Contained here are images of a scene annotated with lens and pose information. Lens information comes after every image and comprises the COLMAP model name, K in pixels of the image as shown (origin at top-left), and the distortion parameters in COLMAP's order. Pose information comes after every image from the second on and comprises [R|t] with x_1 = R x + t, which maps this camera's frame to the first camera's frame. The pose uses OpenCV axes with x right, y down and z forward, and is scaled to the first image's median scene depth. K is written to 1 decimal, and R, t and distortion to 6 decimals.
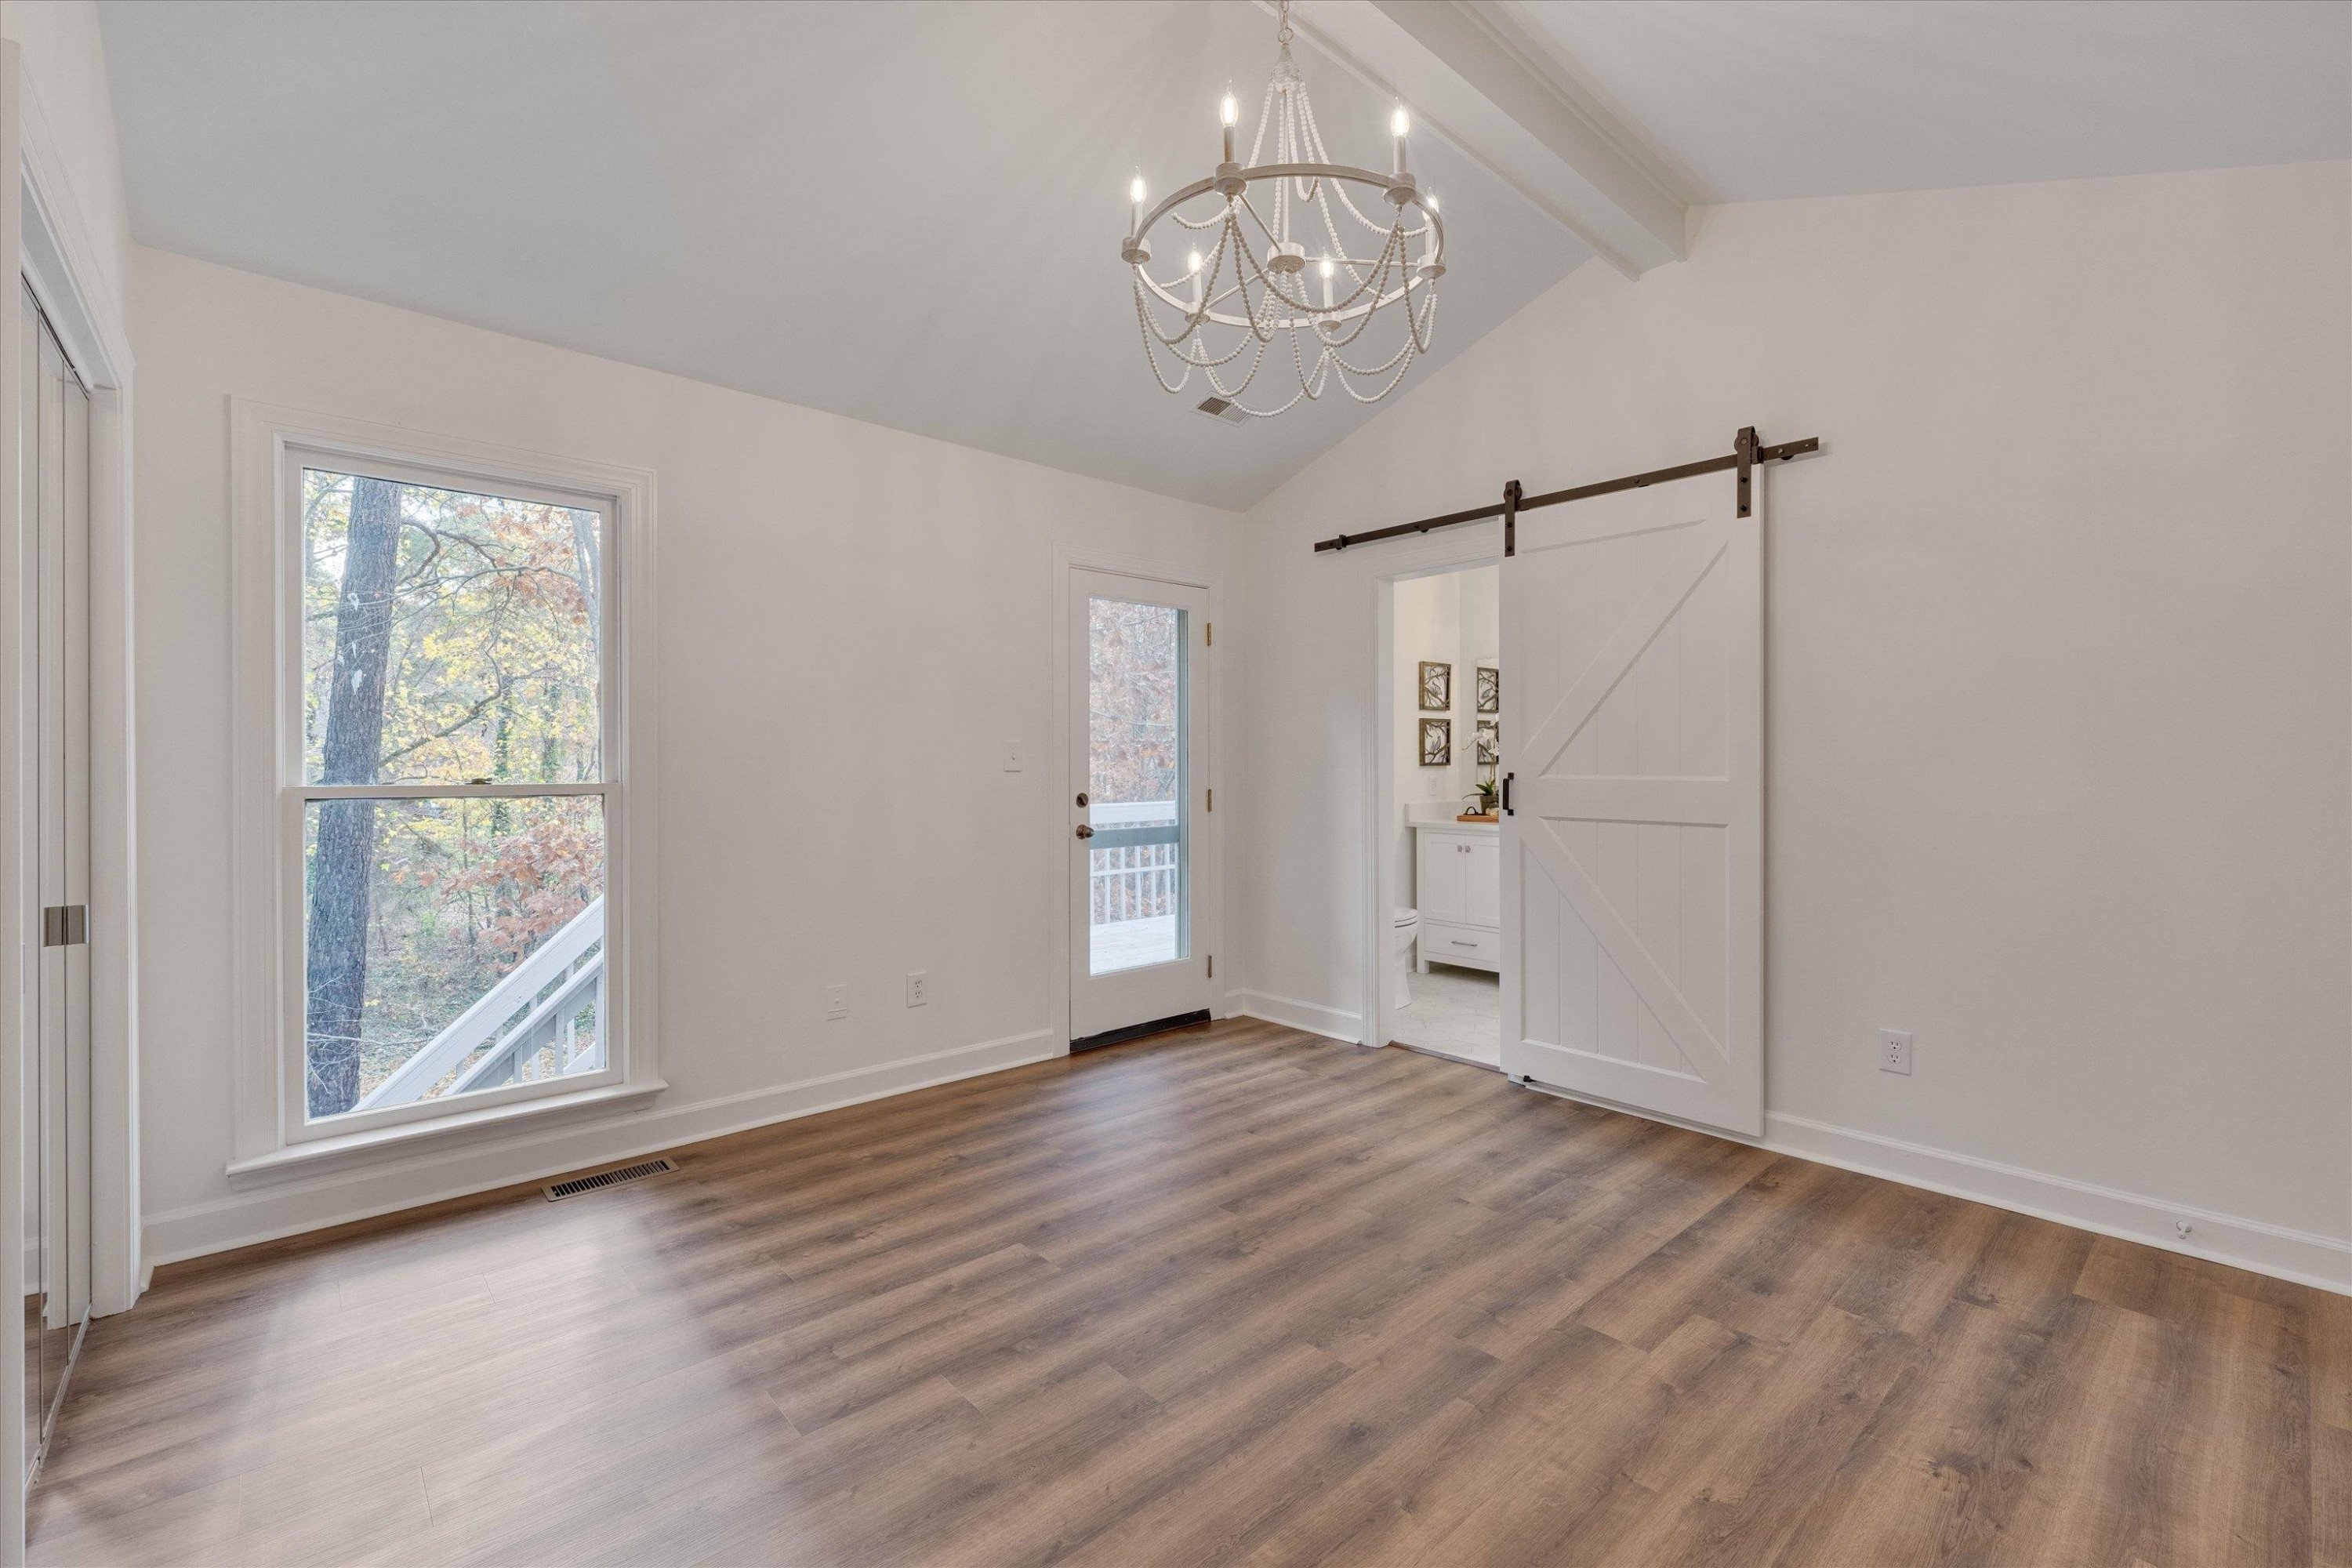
lens RADIAL K [[1020.9, 0, 1195.4], [0, 1020.9, 759.9], [0, 0, 1]] dist [-0.001266, -0.001783]
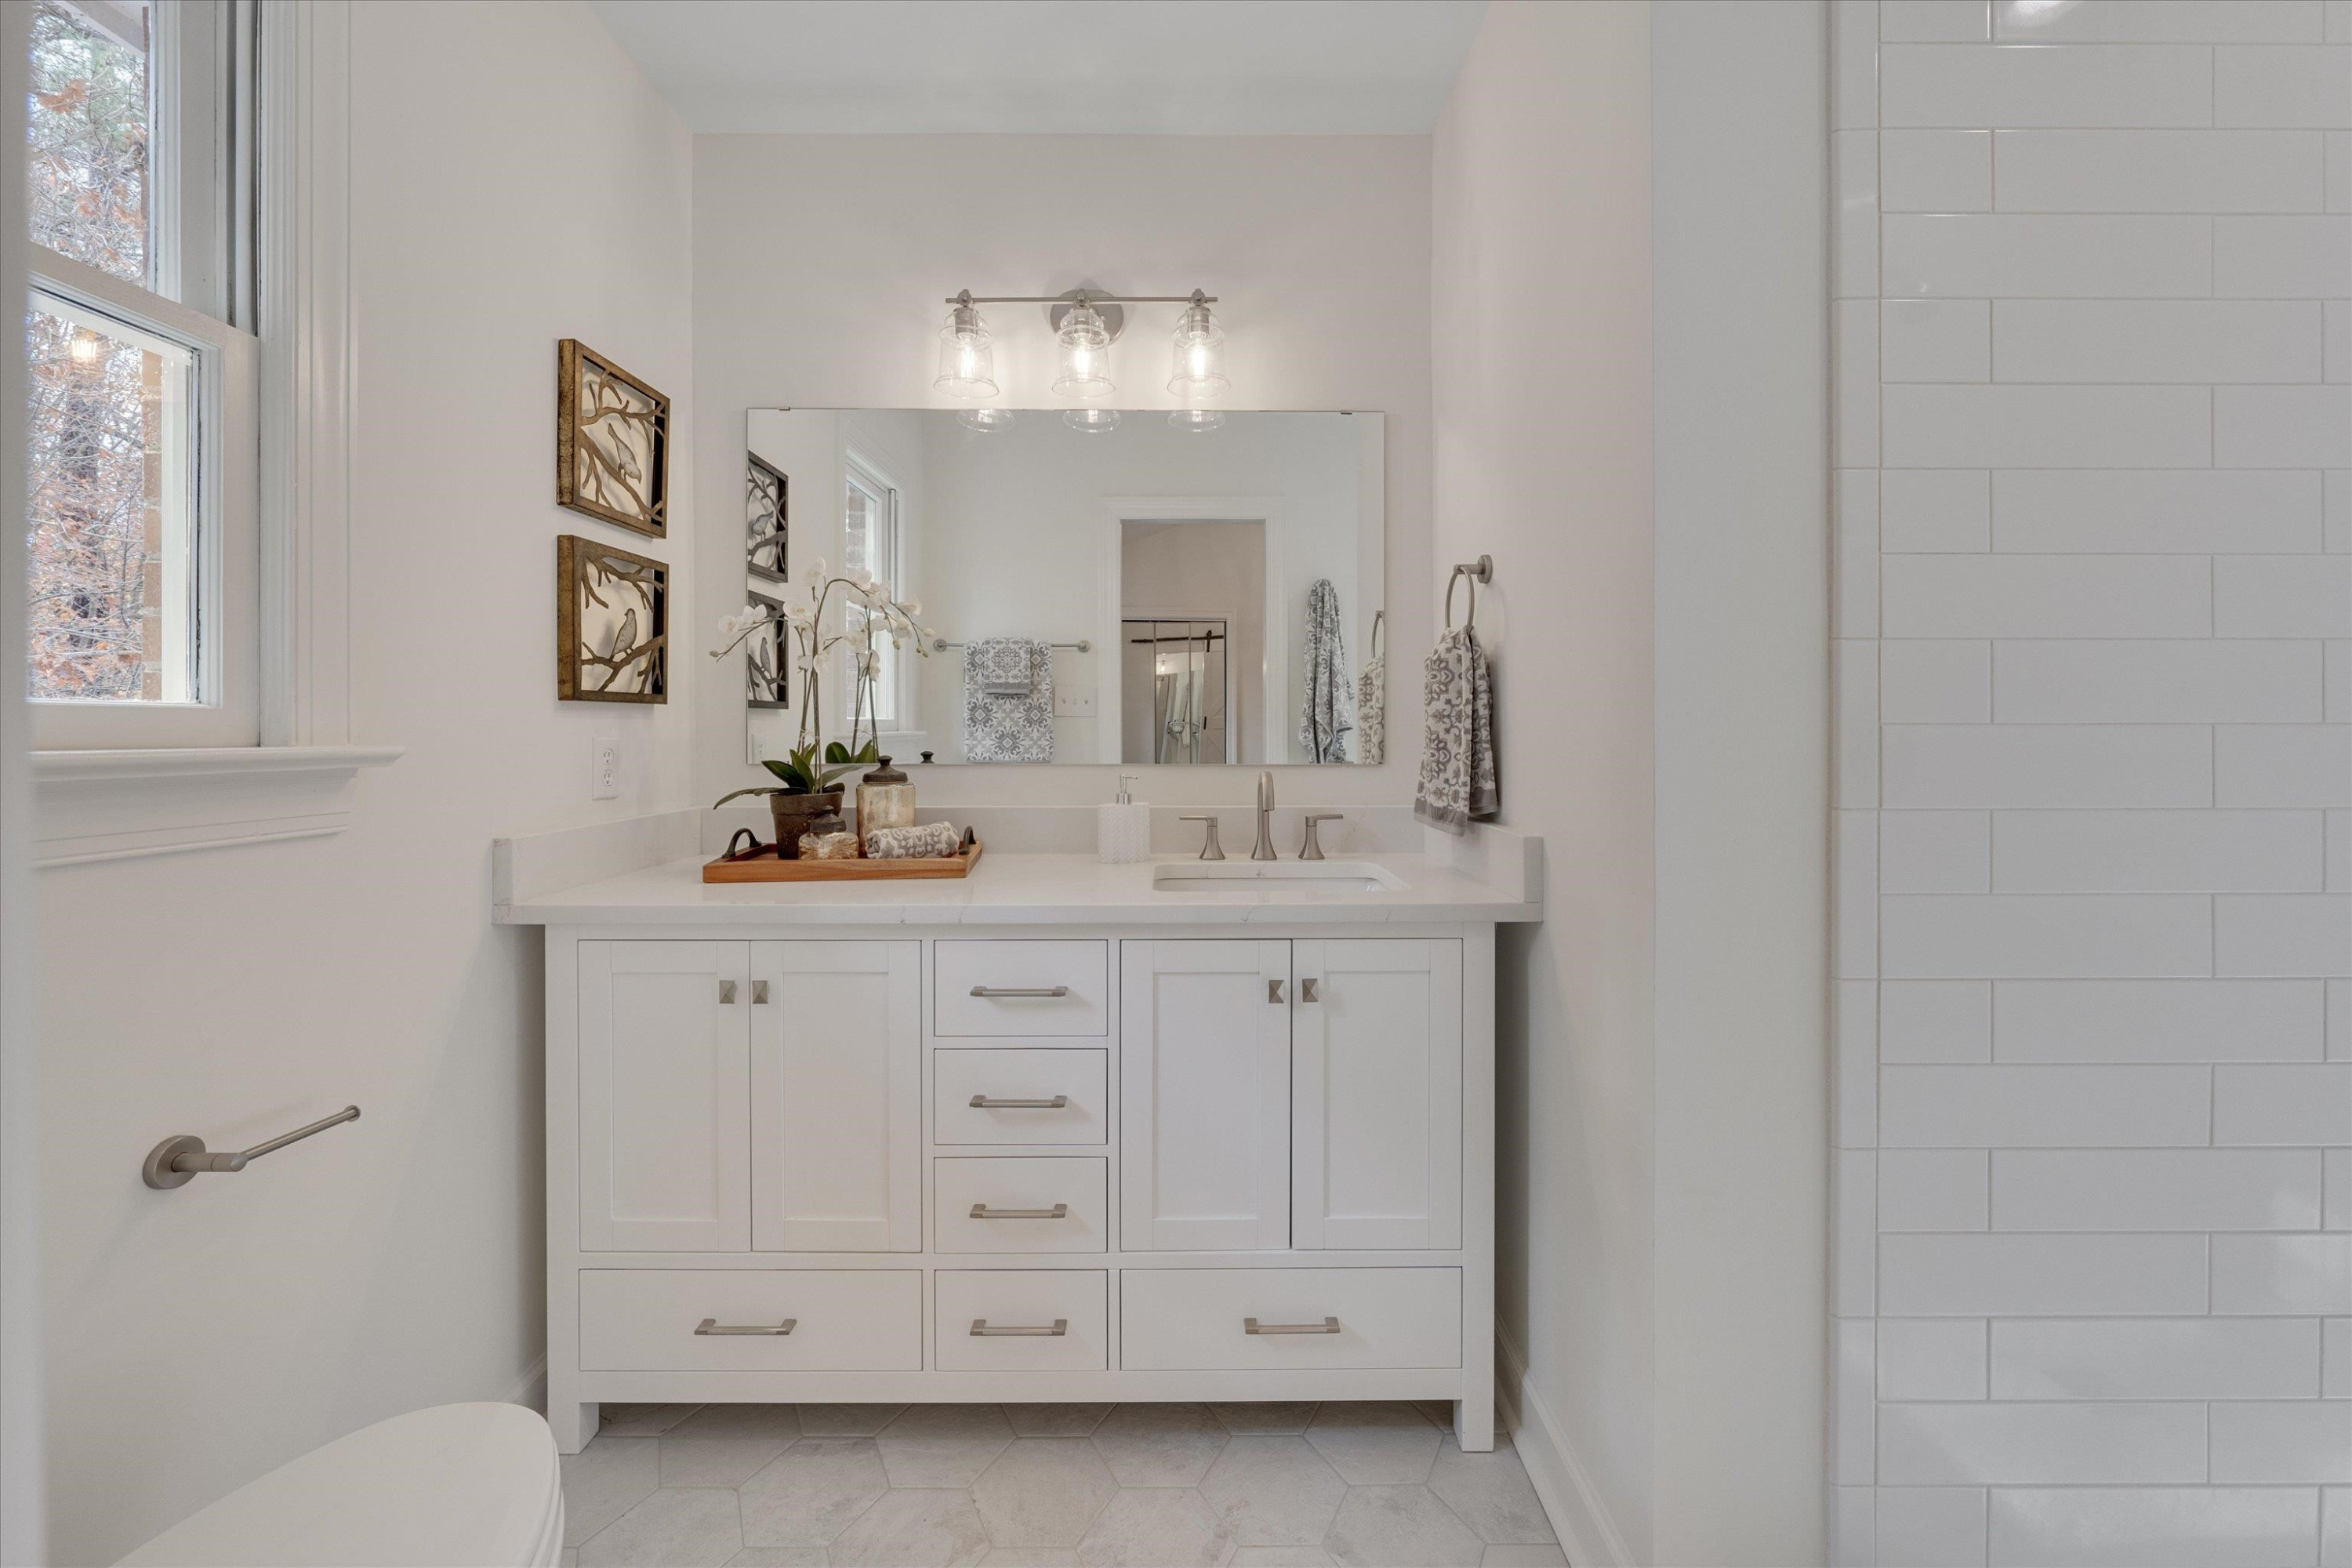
lens RADIAL K [[883.2, 0, 1192.0], [0, 883.2, 734.9], [0, 0, 1]] dist [-0.003775, -0.000156]
pose [[0.664110, 0.000339, 0.747635, 0.208732], [-0.003001, 0.999993, 0.002213, 0.019744], [-0.747629, -0.003714, 0.664106, 0.957657]]
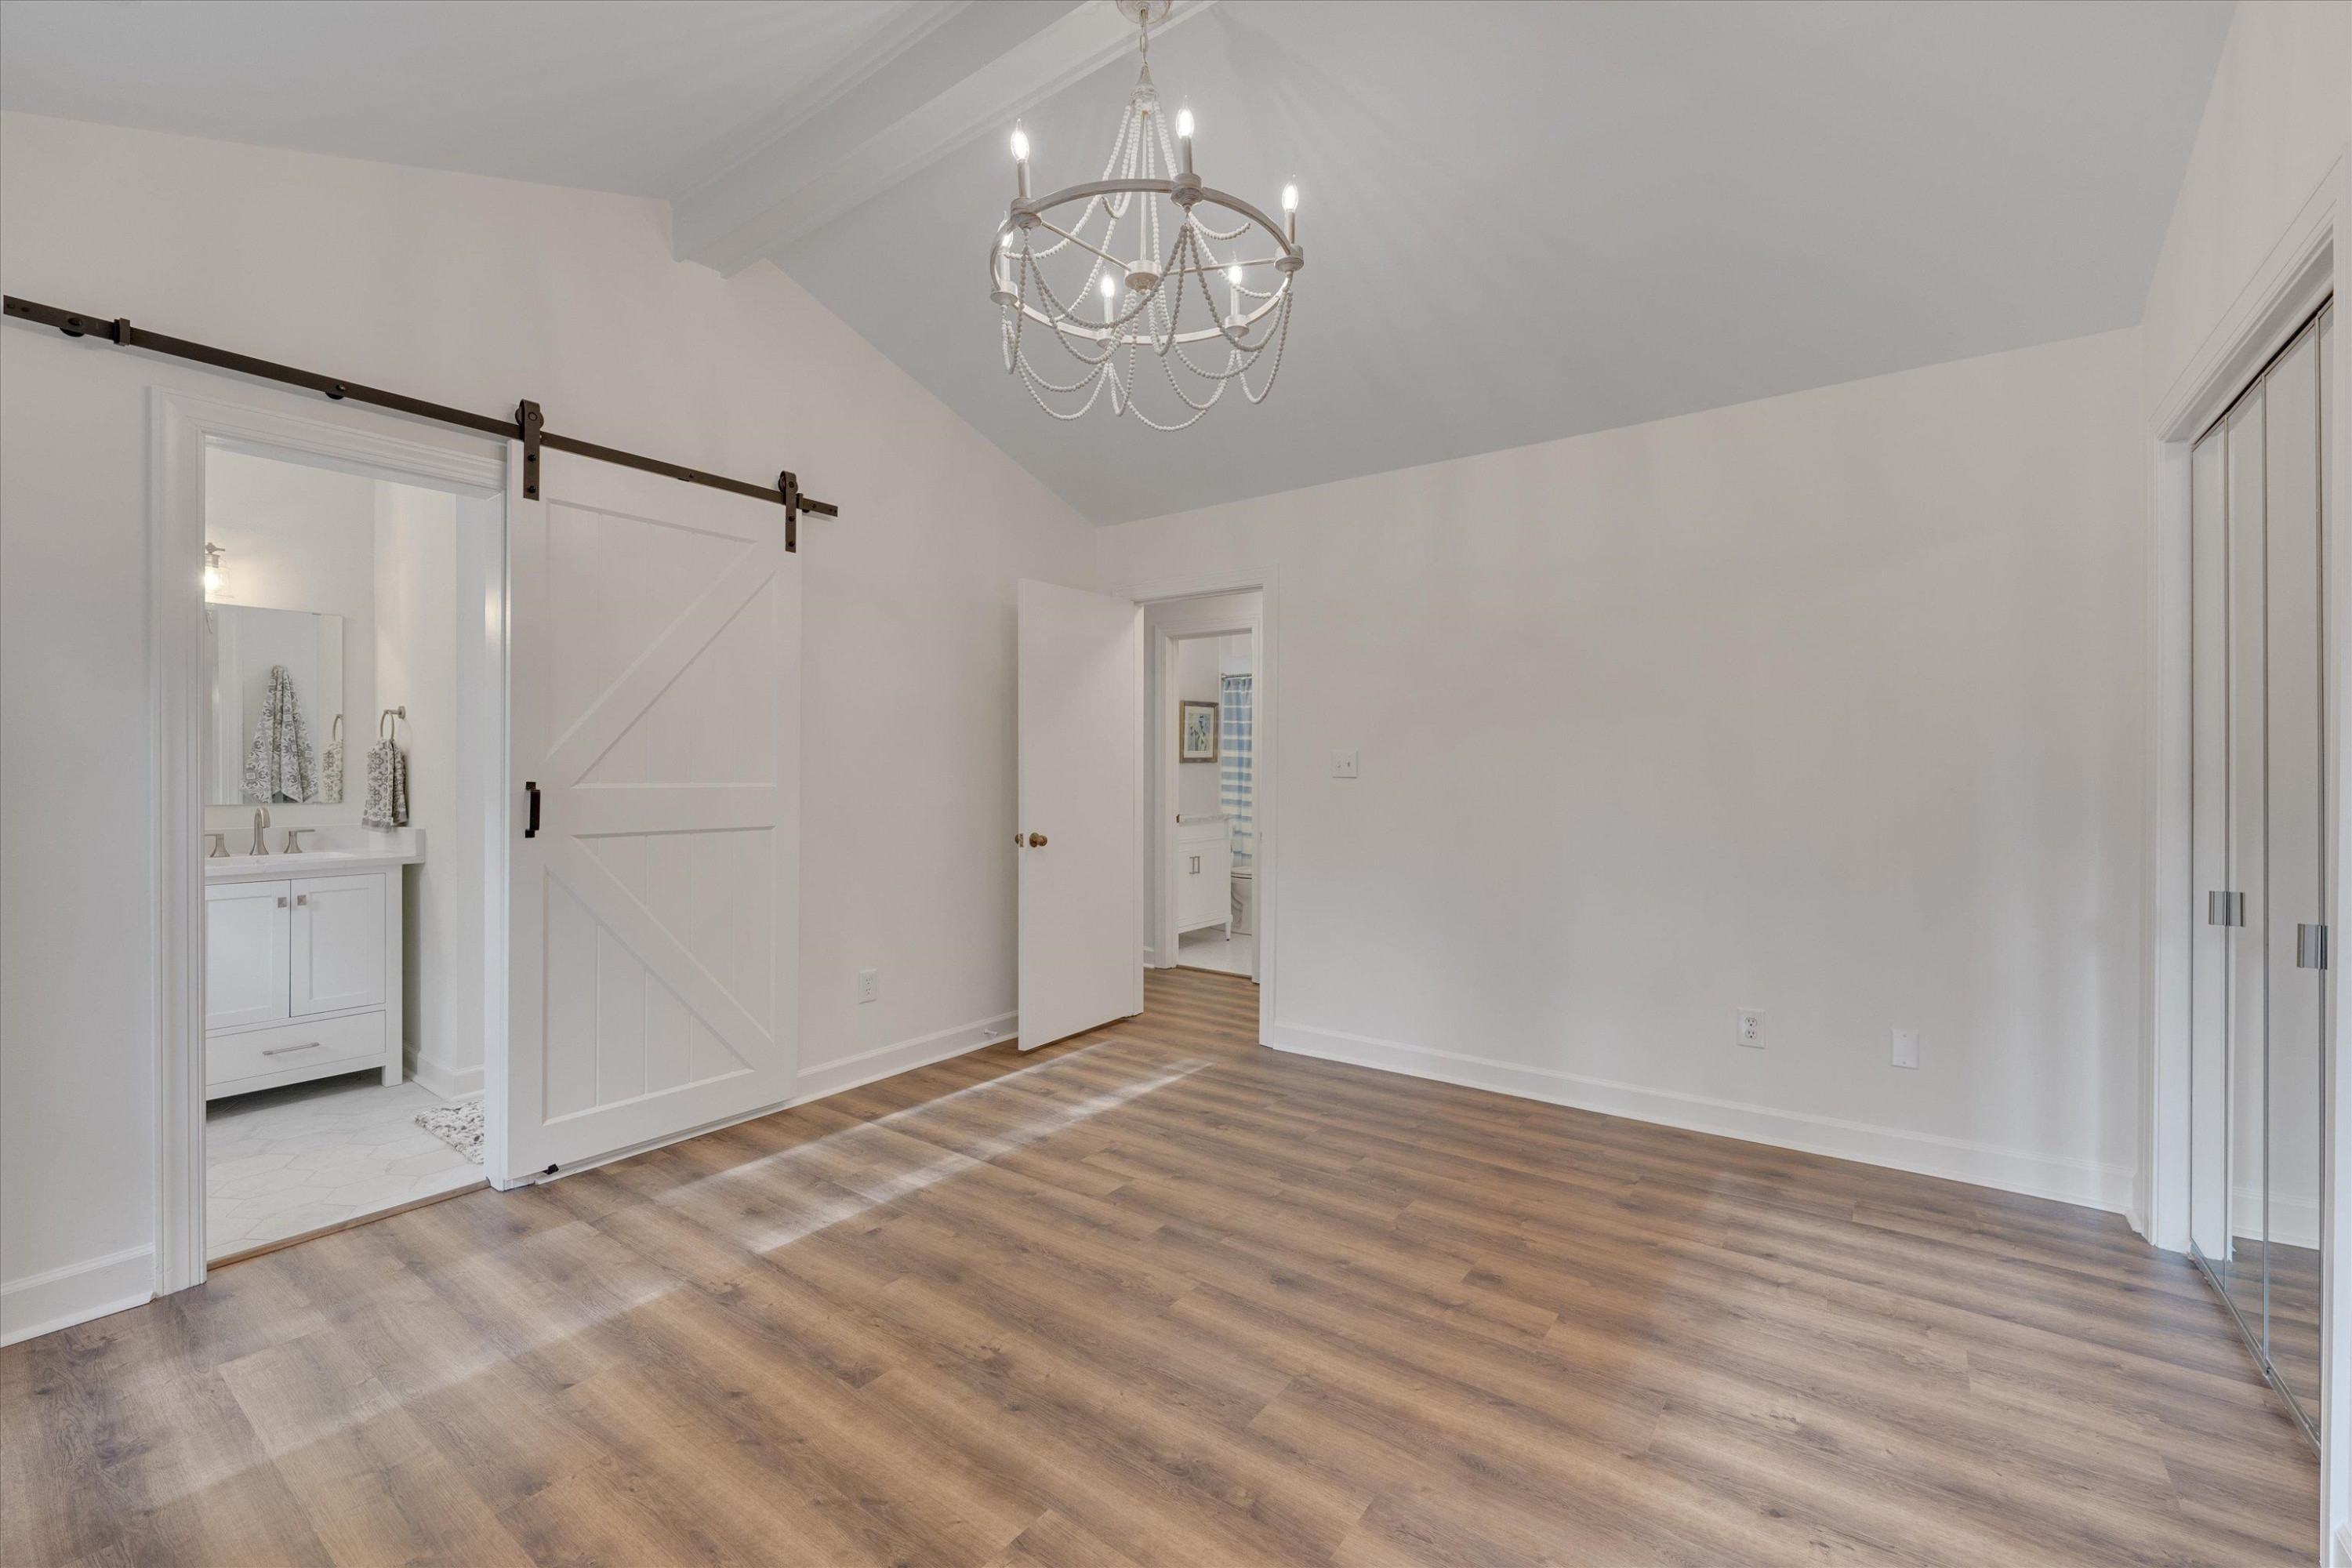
lens RADIAL K [[970.3, 0, 1175.7], [0, 970.3, 775.1], [0, 0, 1]] dist [0.001091, -0.001324]
pose [[-0.199550, -0.004083, 0.979879, -0.445203], [-0.006033, 0.999977, 0.002938, 0.002136], [-0.979869, -0.005325, -0.199570, 0.594897]]
